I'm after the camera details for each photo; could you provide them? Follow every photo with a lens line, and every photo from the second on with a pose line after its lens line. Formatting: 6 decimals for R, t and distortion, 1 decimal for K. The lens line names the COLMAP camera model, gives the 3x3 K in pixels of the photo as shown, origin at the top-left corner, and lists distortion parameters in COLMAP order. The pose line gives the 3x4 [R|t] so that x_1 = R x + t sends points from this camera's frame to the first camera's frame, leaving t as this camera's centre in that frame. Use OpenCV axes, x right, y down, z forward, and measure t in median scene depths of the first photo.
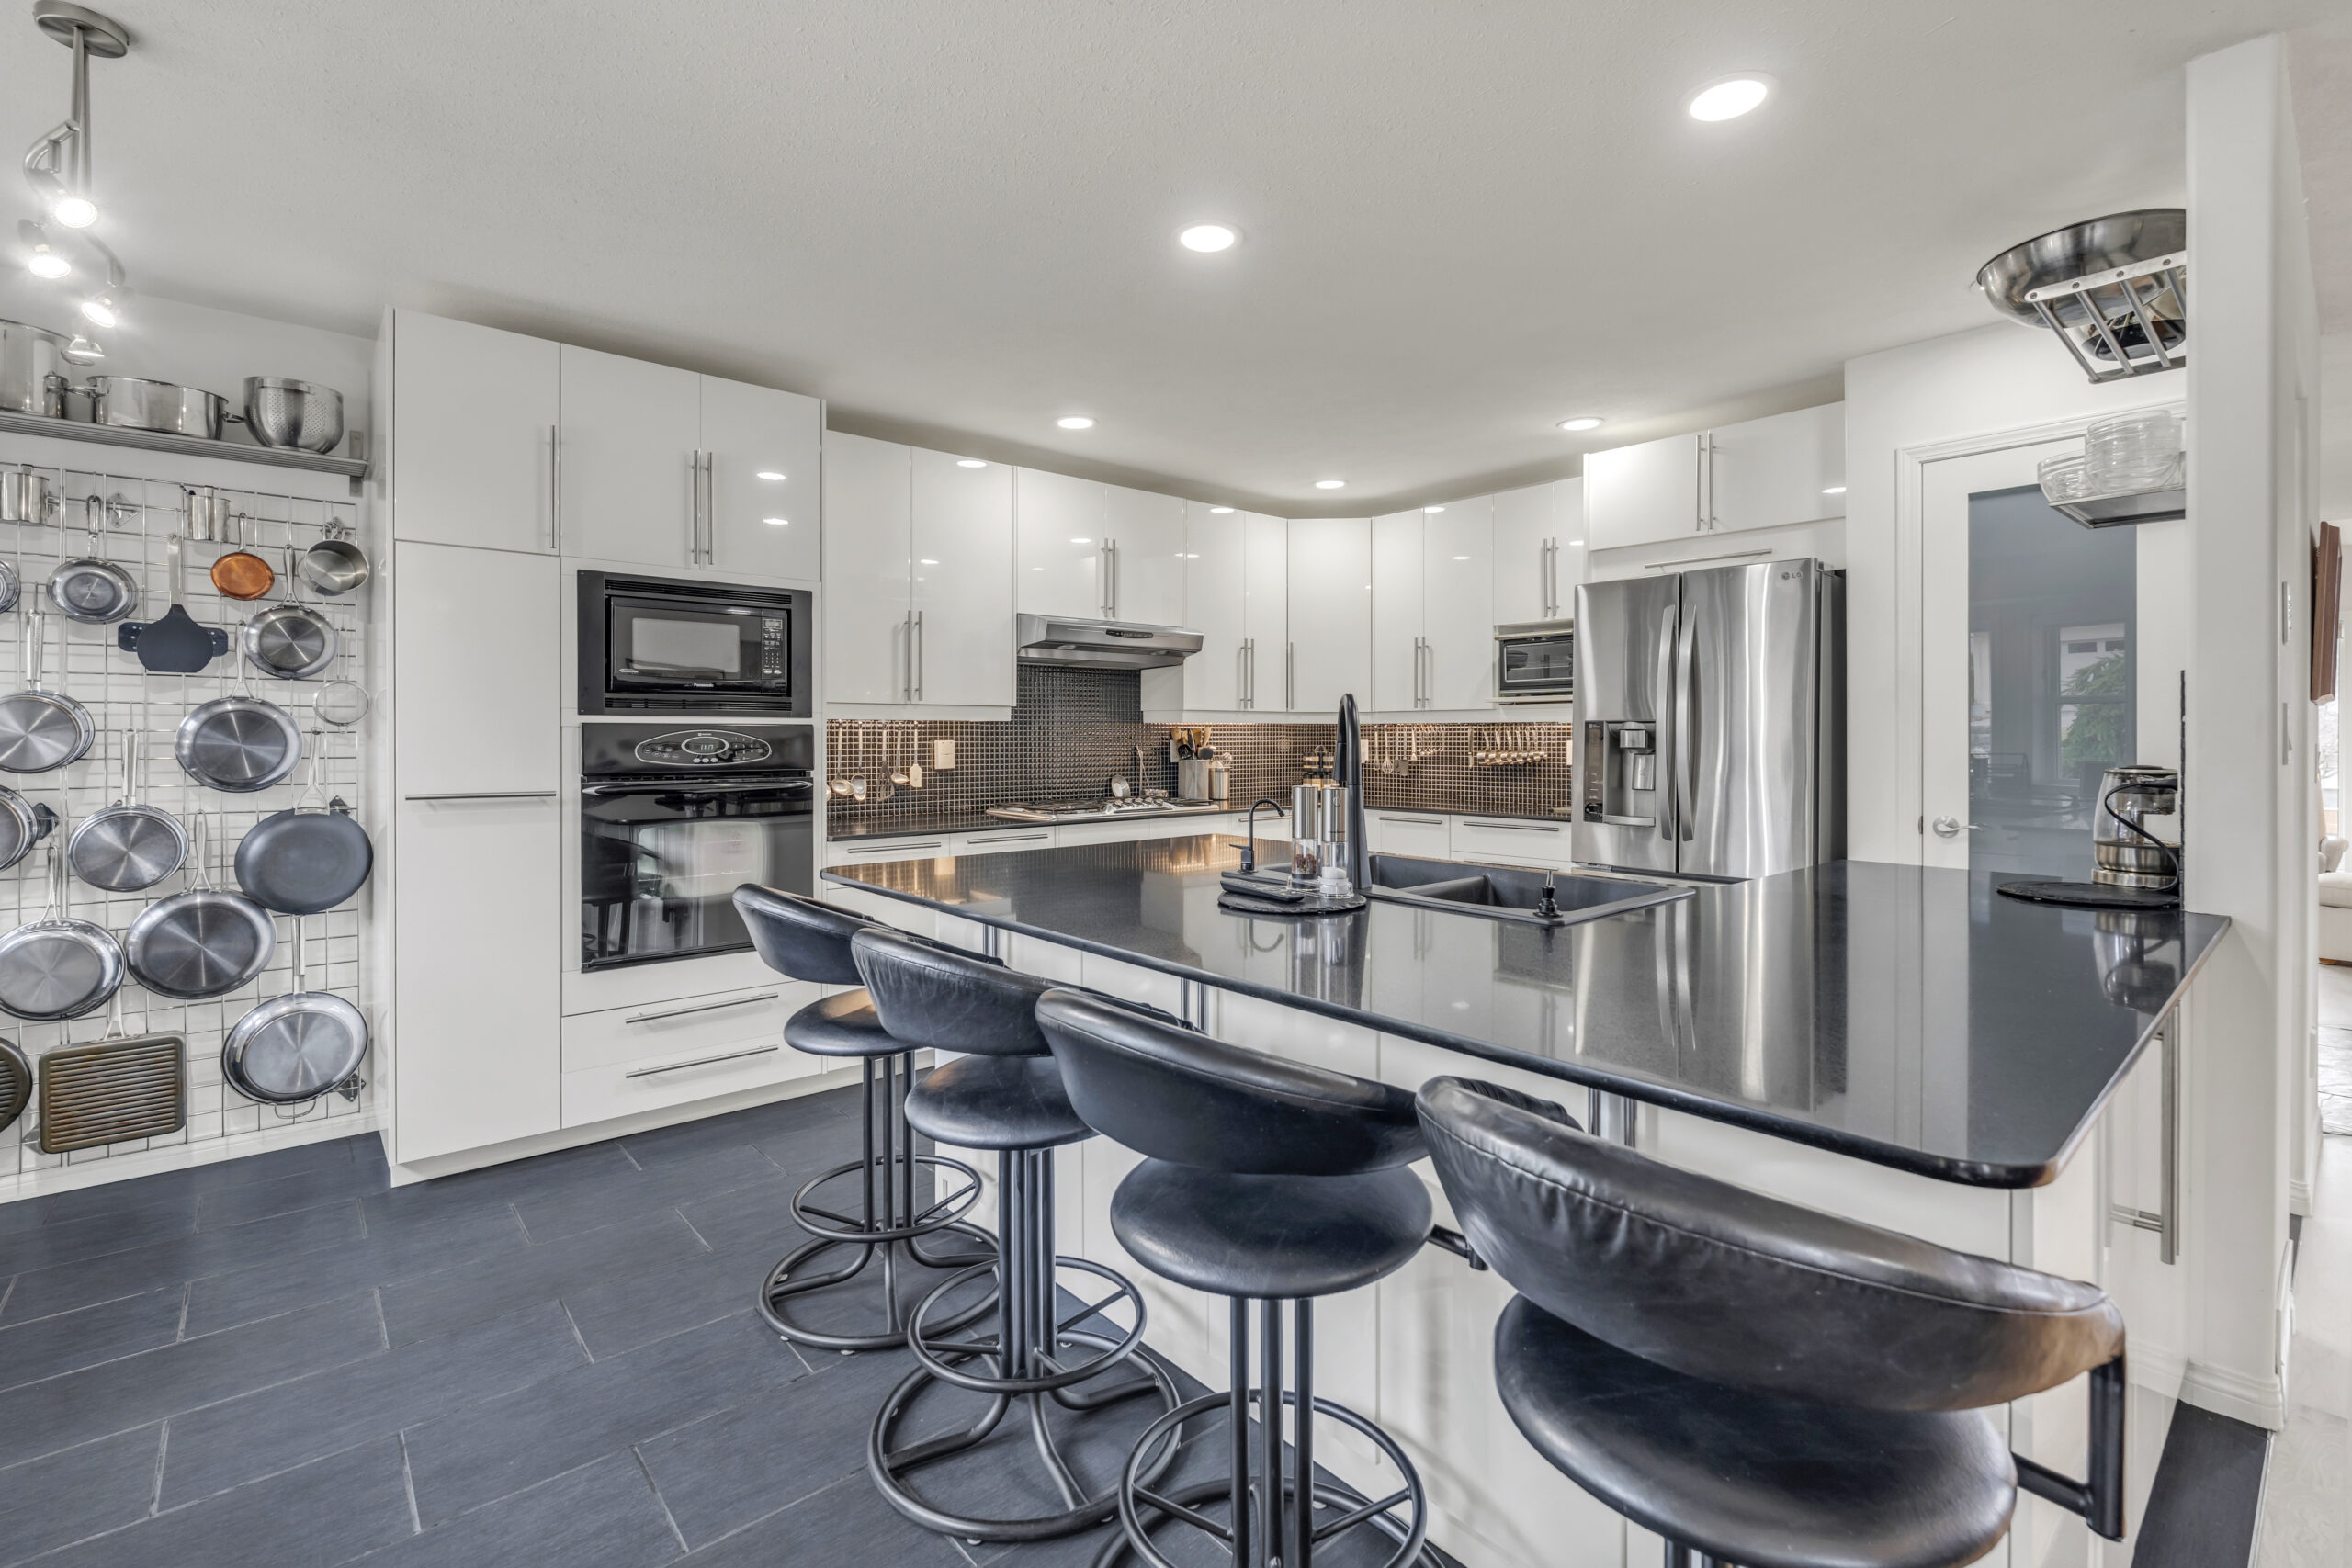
lens RADIAL K [[1040.8, 0, 1186.4], [0, 1040.8, 739.2], [0, 0, 1]] dist [-0.002914, 0.001335]
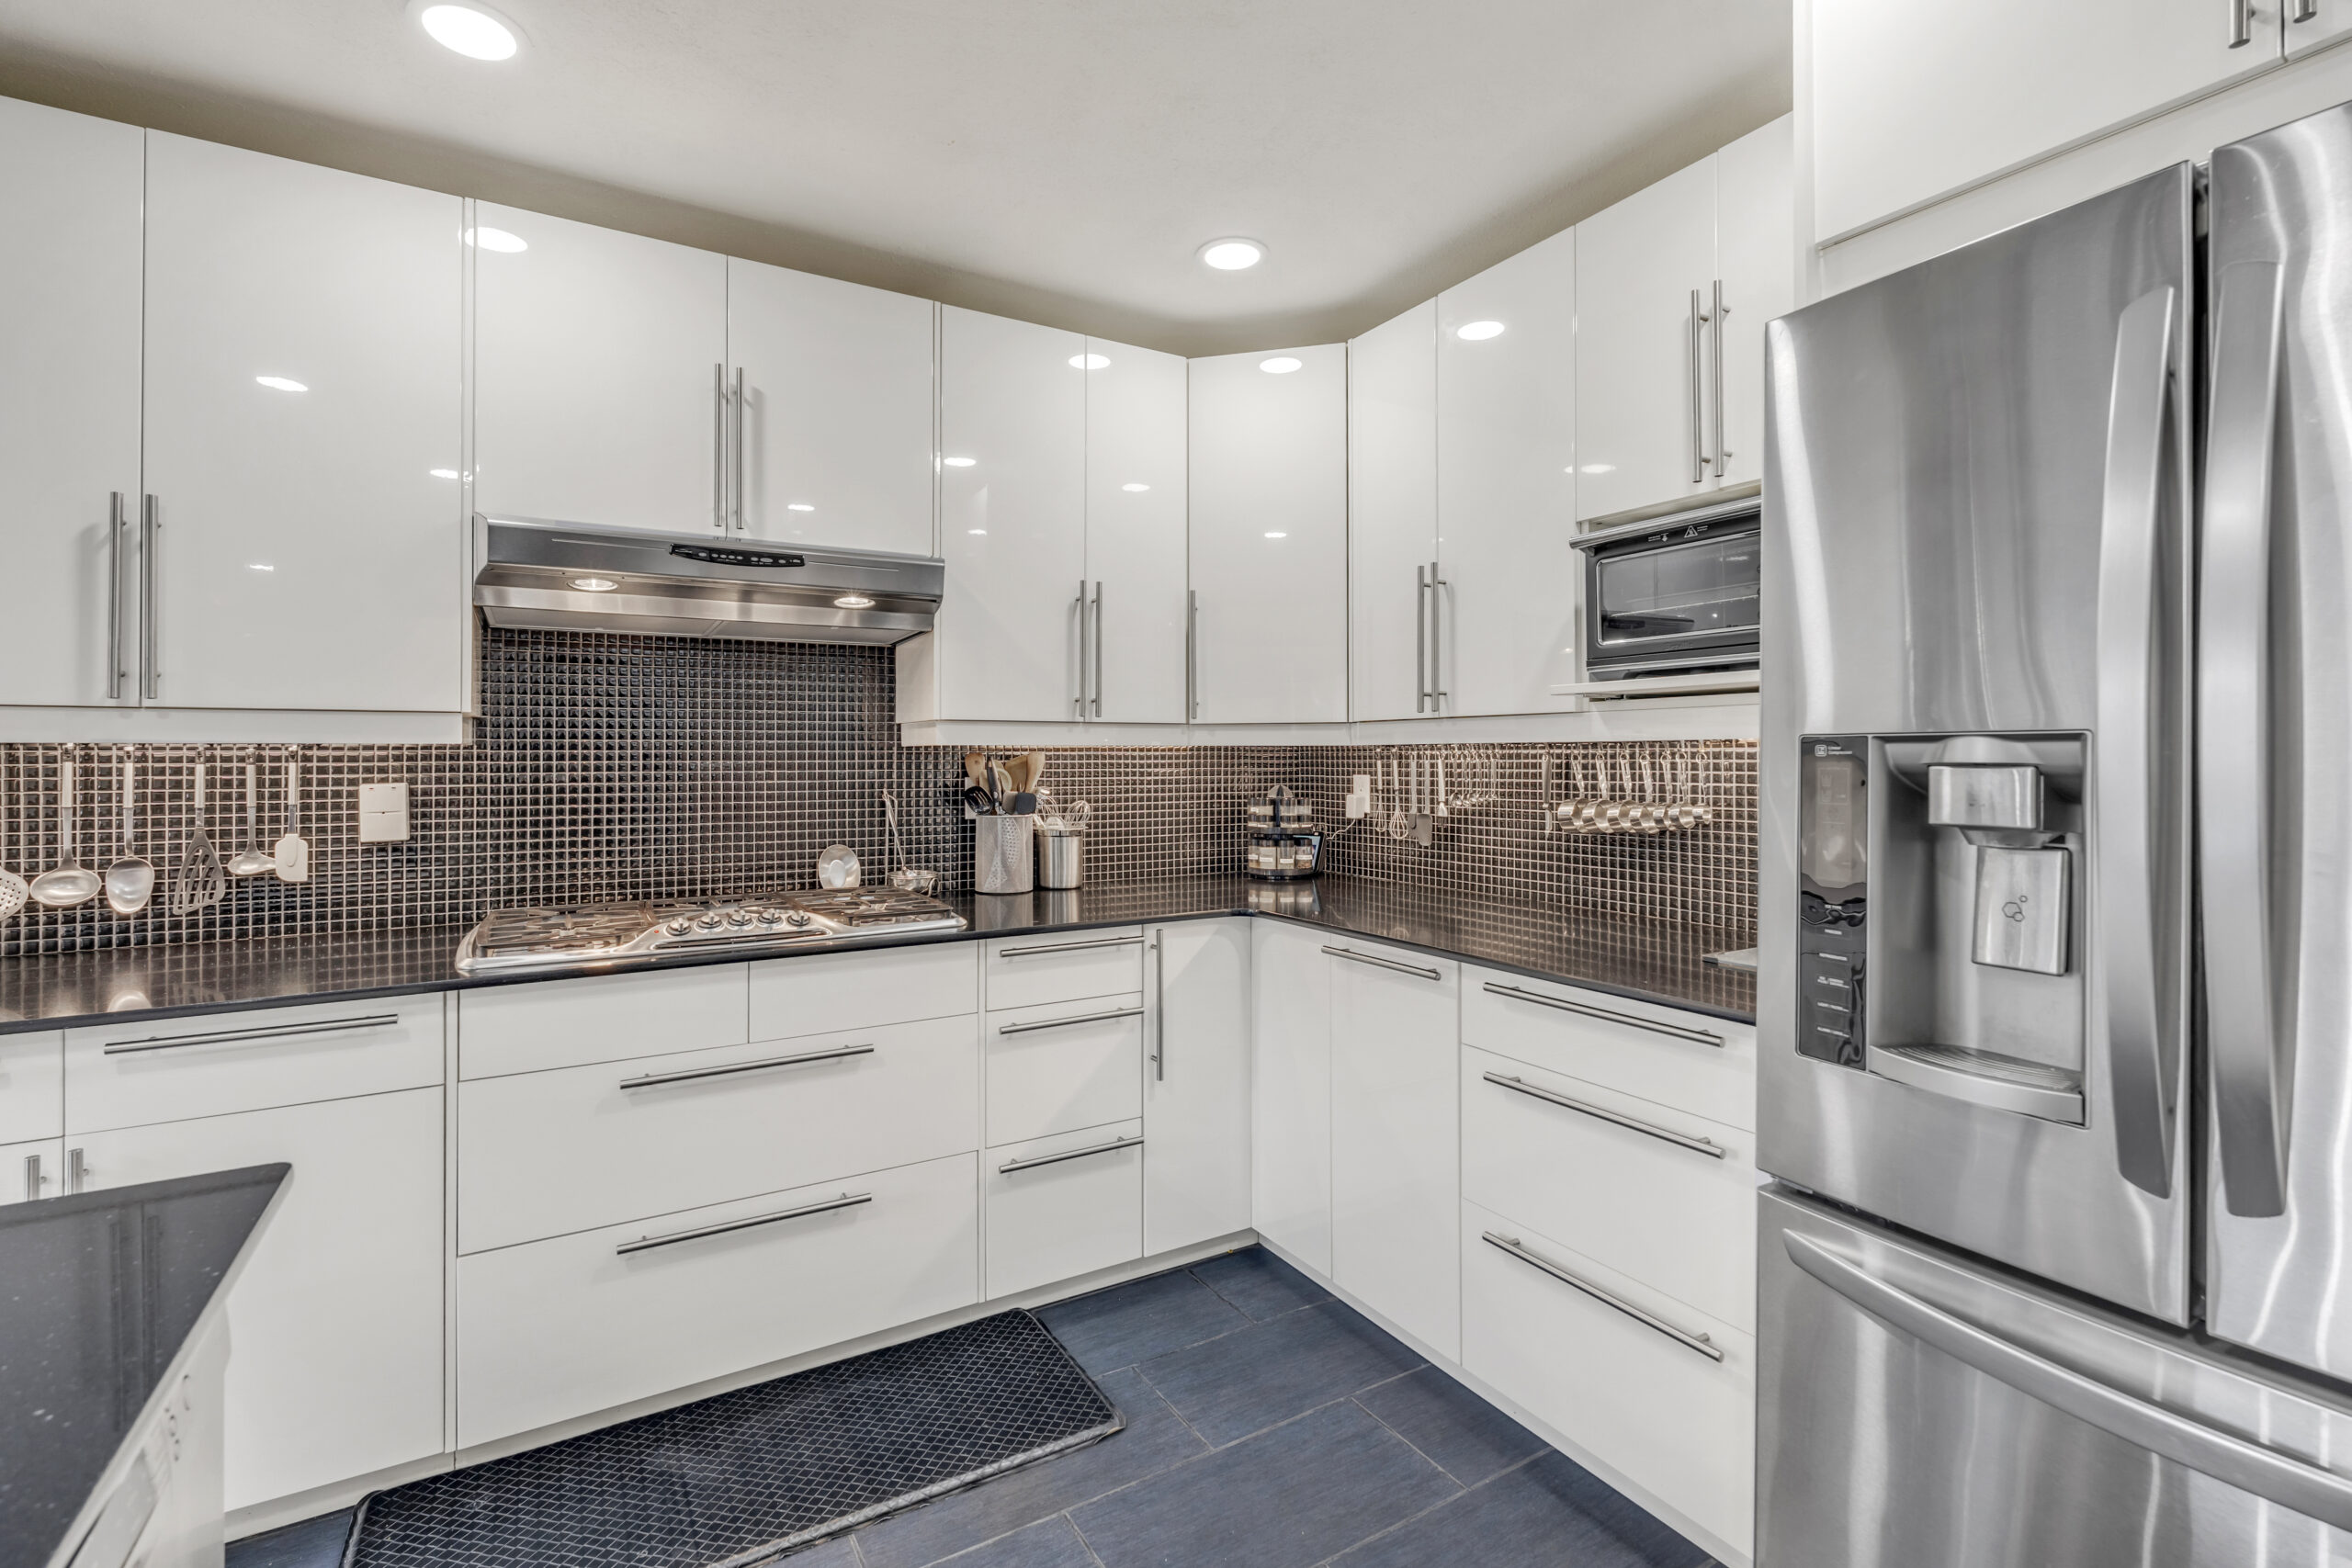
lens RADIAL K [[1040.8, 0, 1173.3], [0, 1040.8, 748.7], [0, 0, 1]] dist [-0.002914, 0.001335]
pose [[0.982444, -0.003950, -0.186516, 0.219366], [0.001729, 0.999926, -0.012067, -0.008373], [0.186550, 0.011533, 0.982378, 0.562189]]
